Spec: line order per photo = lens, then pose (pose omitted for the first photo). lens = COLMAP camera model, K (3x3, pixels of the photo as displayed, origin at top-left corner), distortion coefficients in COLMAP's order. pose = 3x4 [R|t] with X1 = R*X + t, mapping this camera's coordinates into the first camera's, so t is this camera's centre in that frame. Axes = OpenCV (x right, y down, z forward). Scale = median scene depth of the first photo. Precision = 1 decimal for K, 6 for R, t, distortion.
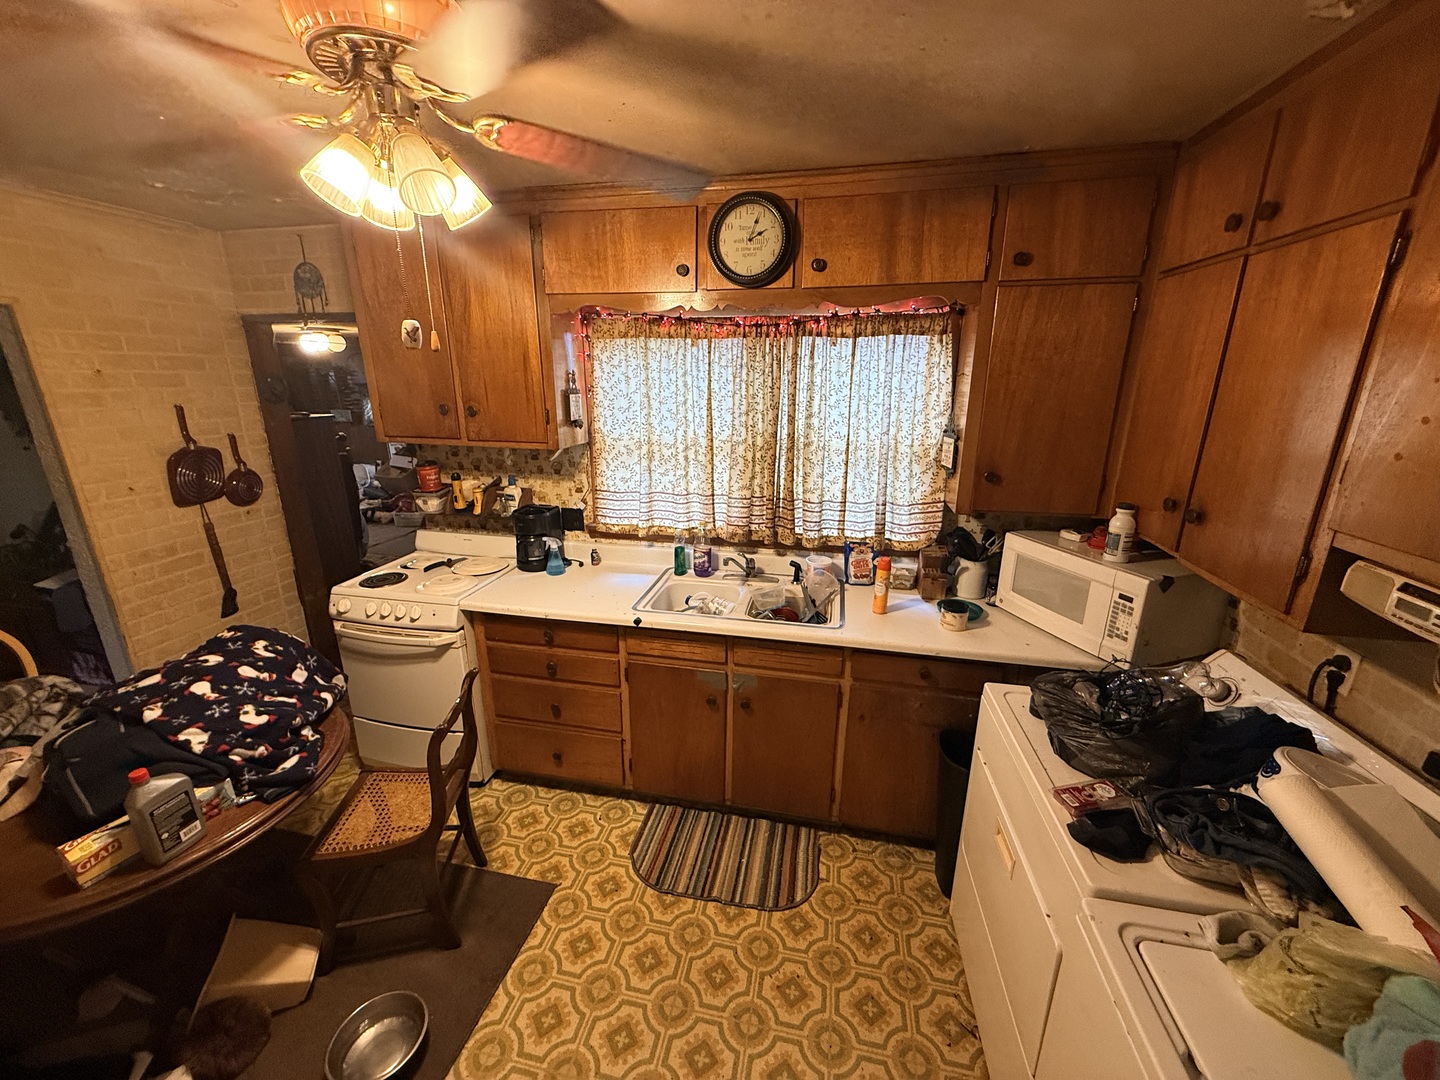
lens RADIAL K [[572.0, 0, 720.0], [0, 572.0, 540.0], [0, 0, 1]] dist [-0.016325, 0.000019]
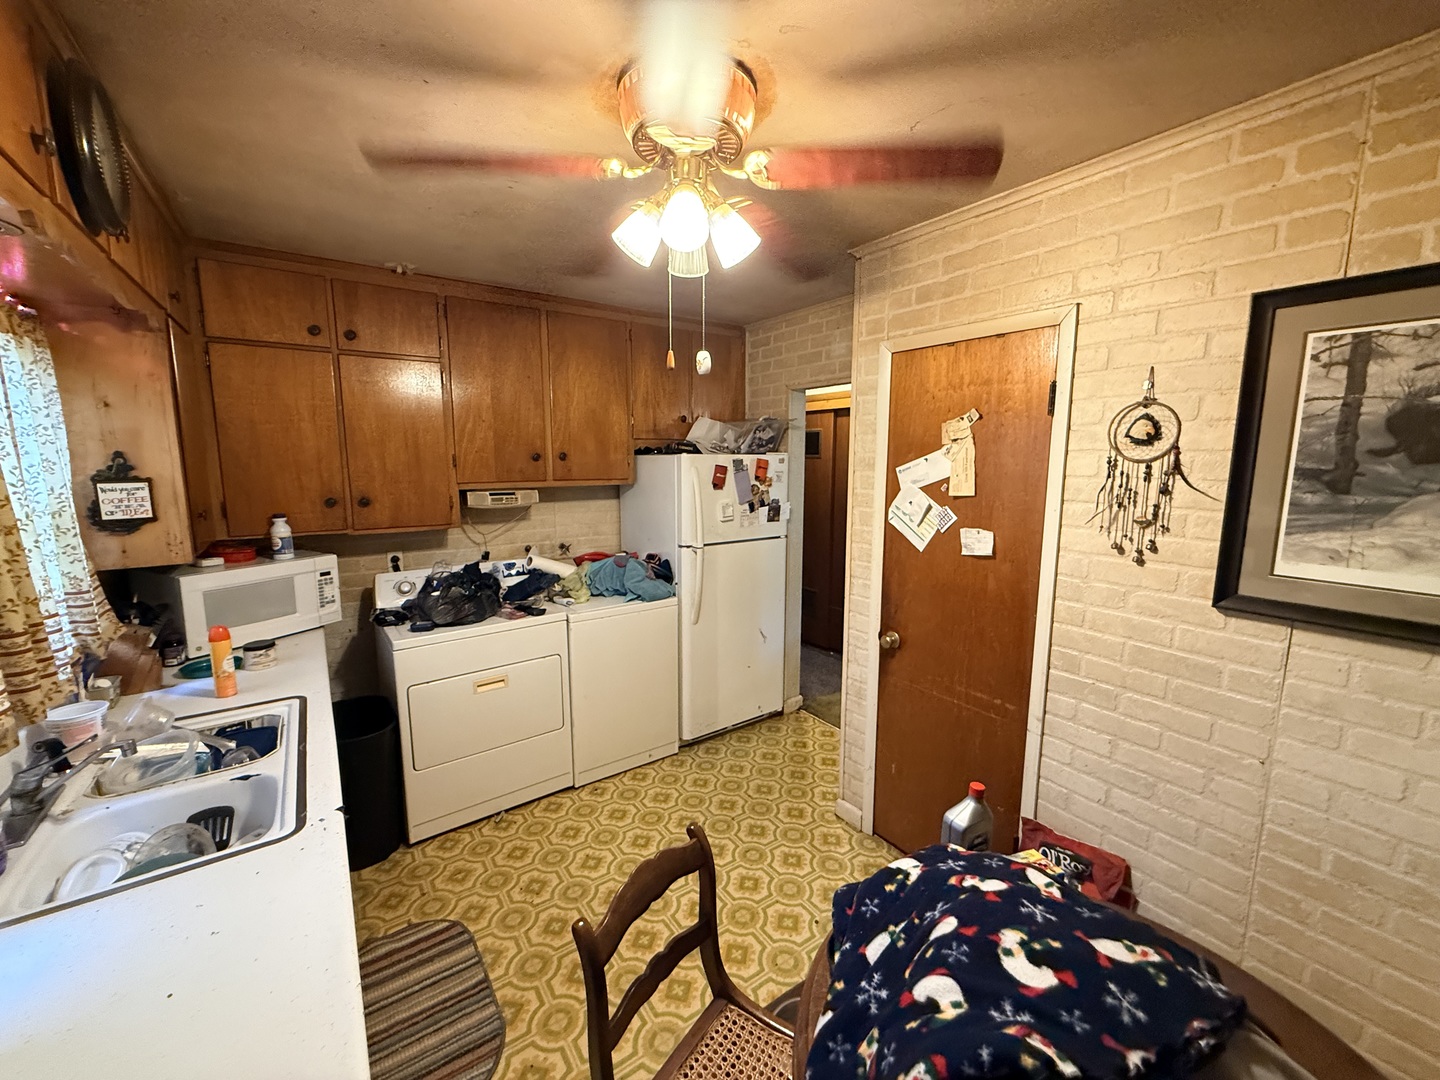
lens RADIAL K [[572.0, 0, 720.0], [0, 572.0, 540.0], [0, 0, 1]] dist [-0.016325, 0.000019]
pose [[-0.738816, -0.102949, 0.665997, -0.915169], [0.183259, 0.920328, 0.345560, -0.275164], [-0.648511, 0.377355, -0.661087, 1.231727]]
